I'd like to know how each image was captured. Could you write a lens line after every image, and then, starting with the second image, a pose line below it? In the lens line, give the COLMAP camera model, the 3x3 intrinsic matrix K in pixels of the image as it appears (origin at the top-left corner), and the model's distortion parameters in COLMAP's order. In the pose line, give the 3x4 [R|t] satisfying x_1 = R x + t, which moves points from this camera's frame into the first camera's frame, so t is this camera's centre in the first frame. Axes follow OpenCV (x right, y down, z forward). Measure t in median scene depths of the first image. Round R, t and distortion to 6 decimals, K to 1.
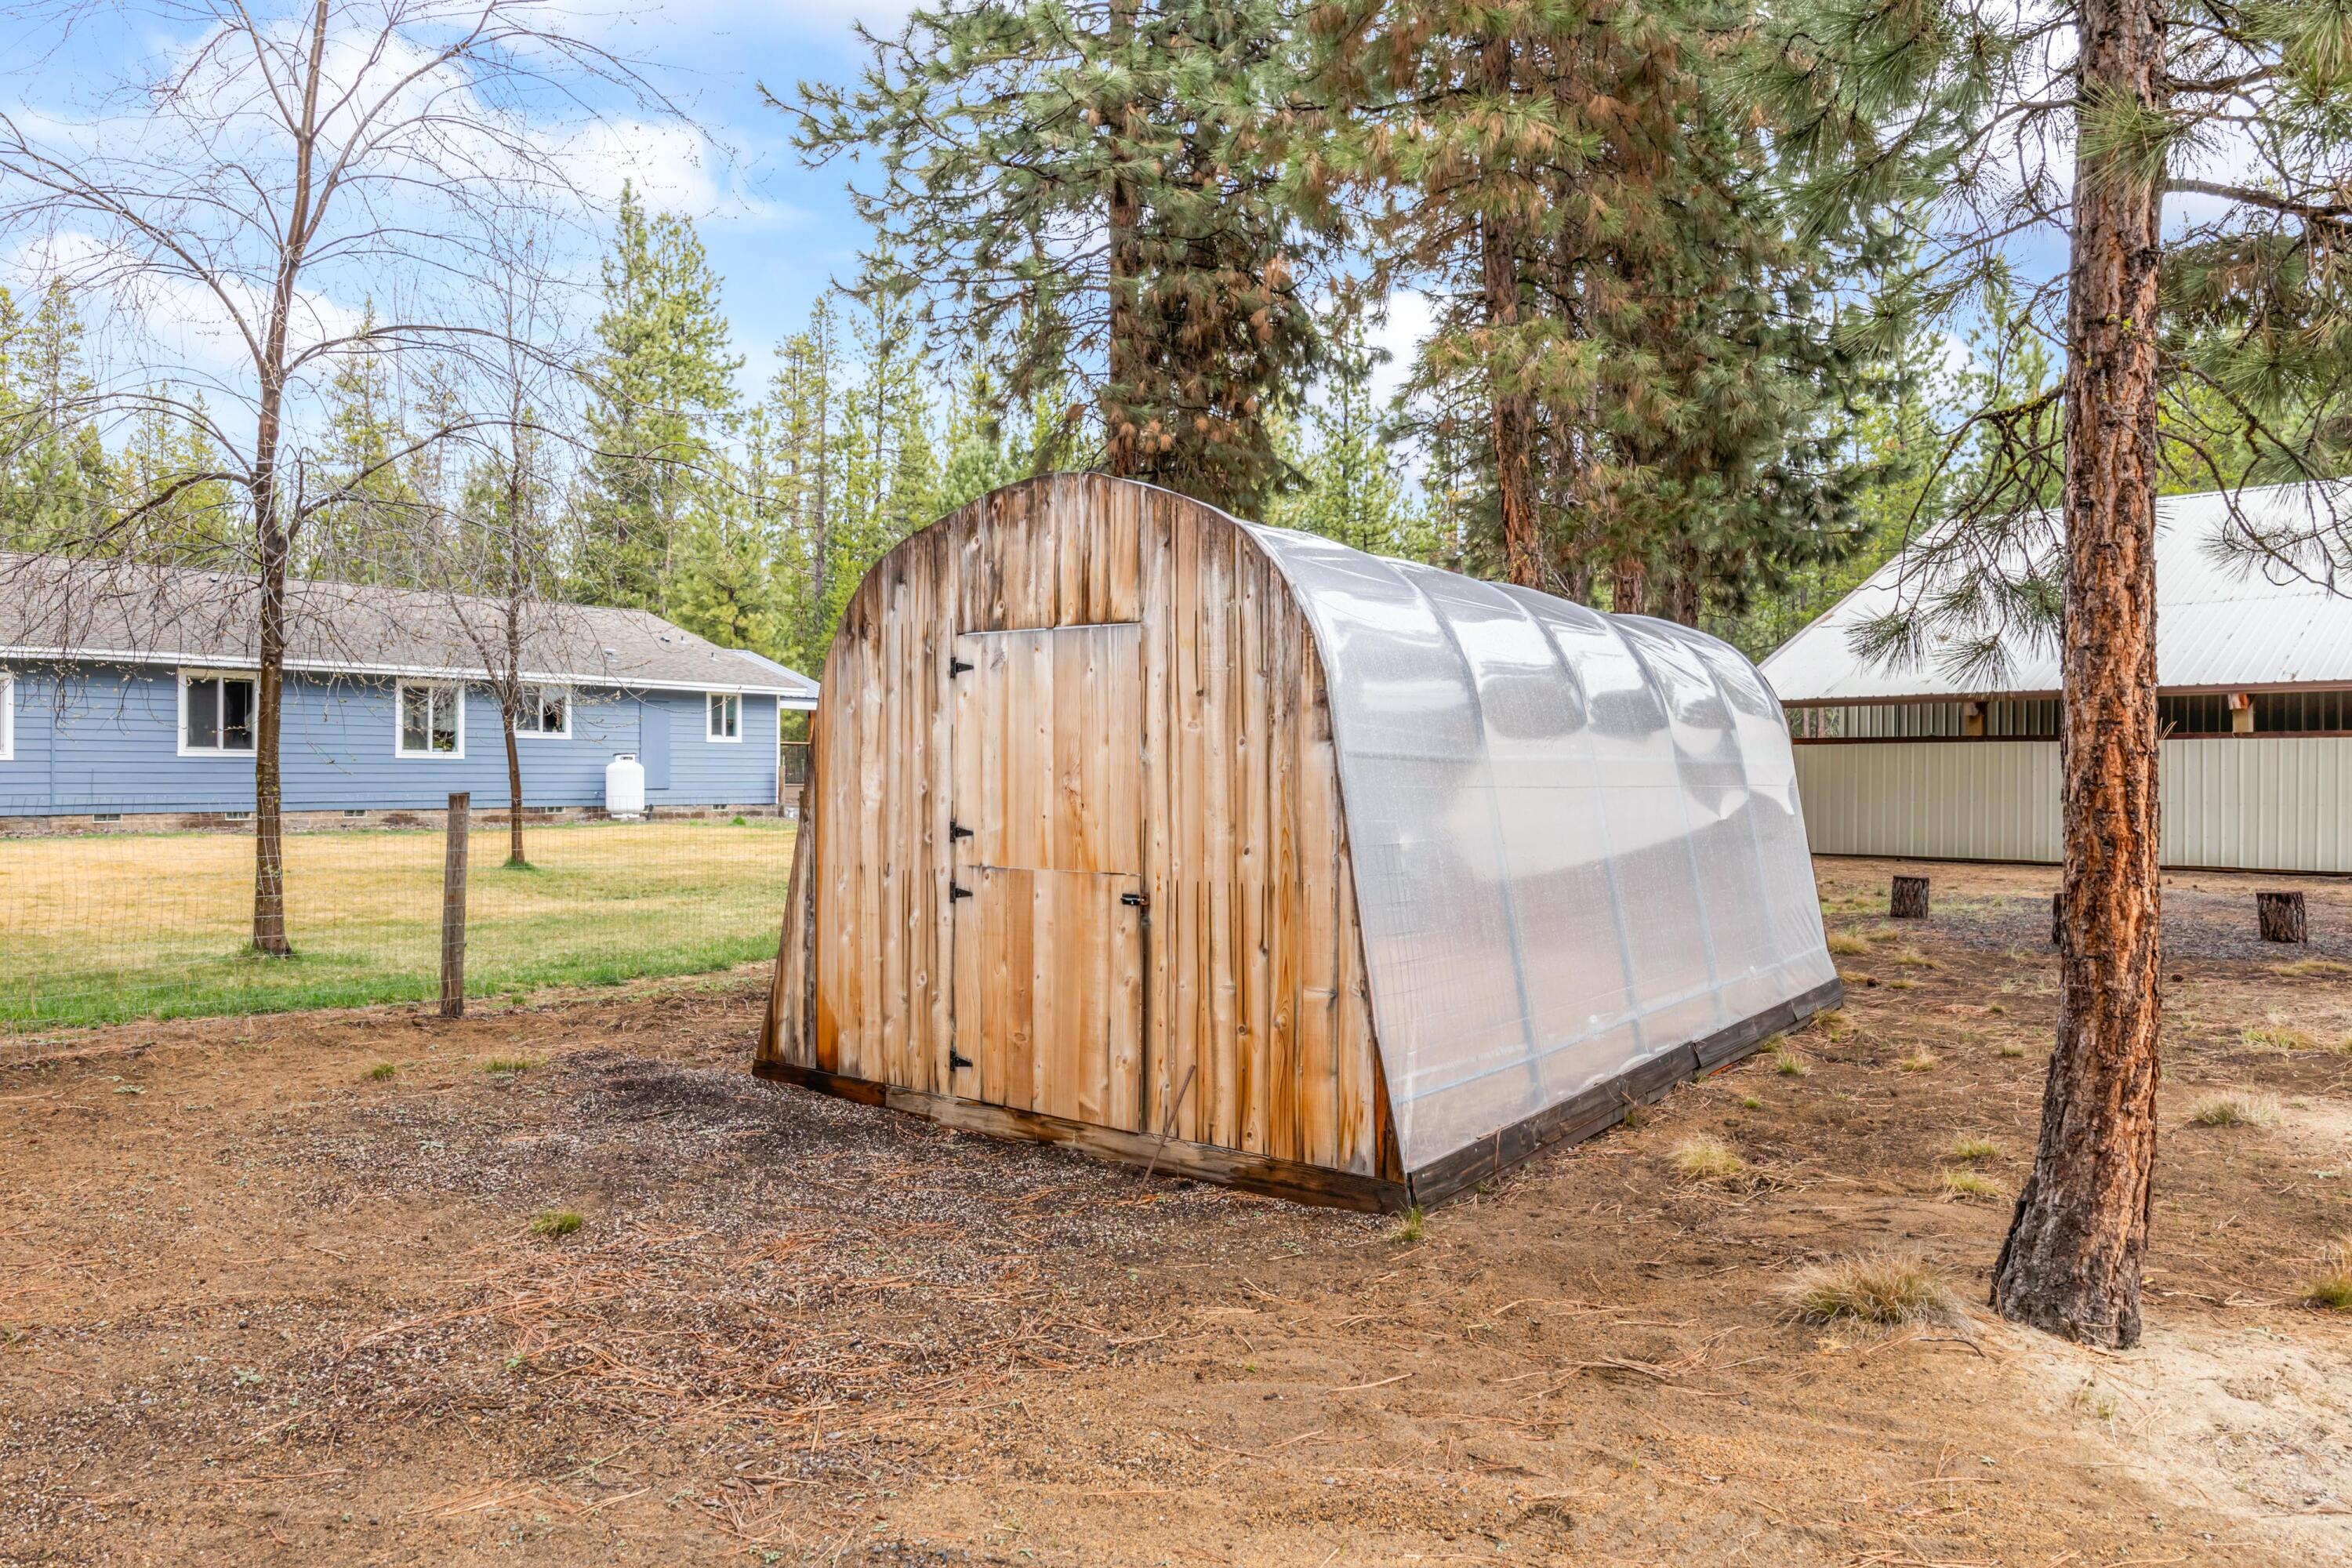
lens RADIAL K [[1653.1, 0, 1170.7], [0, 1653.1, 783.9], [0, 0, 1]] dist [0.007791, 0.003495]
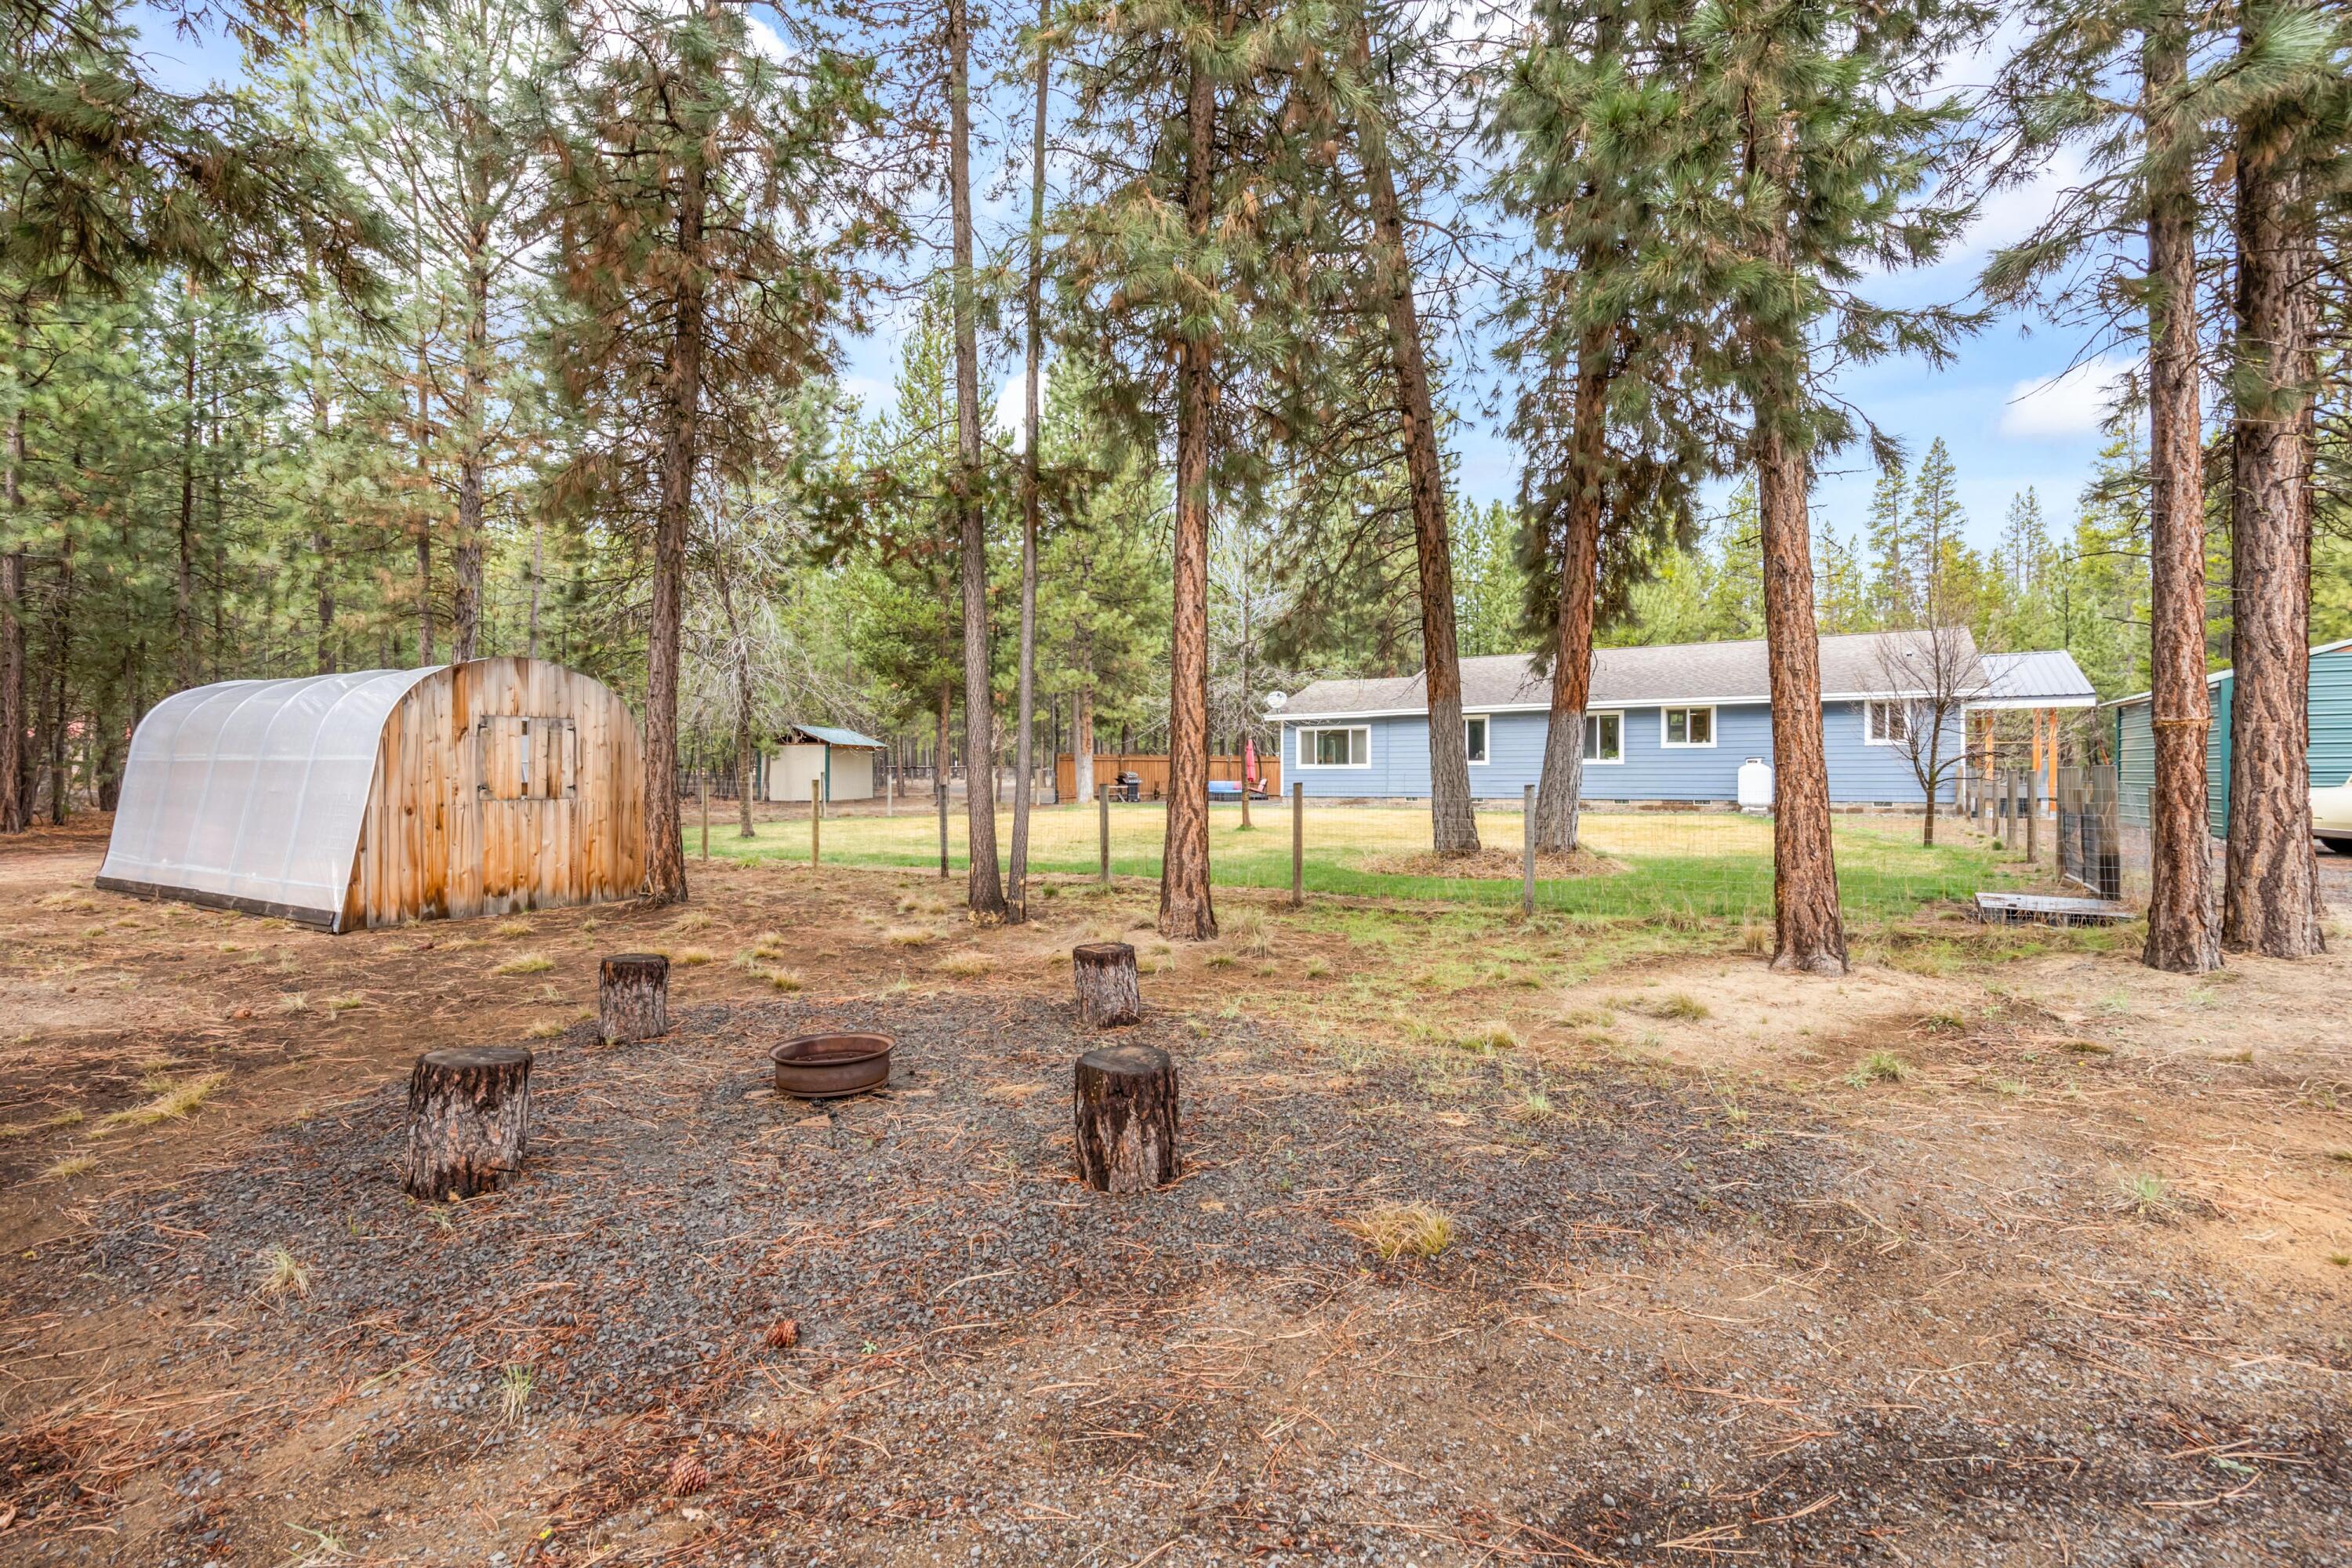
lens RADIAL K [[1082.8, 0, 1178.7], [0, 1082.8, 776.1], [0, 0, 1]] dist [0.003165, 0.000112]
pose [[0.100481, -0.002355, -0.994936, 0.428279], [-0.004296, 0.999987, -0.002801, -0.000768], [0.994930, 0.004556, 0.100470, 0.497456]]
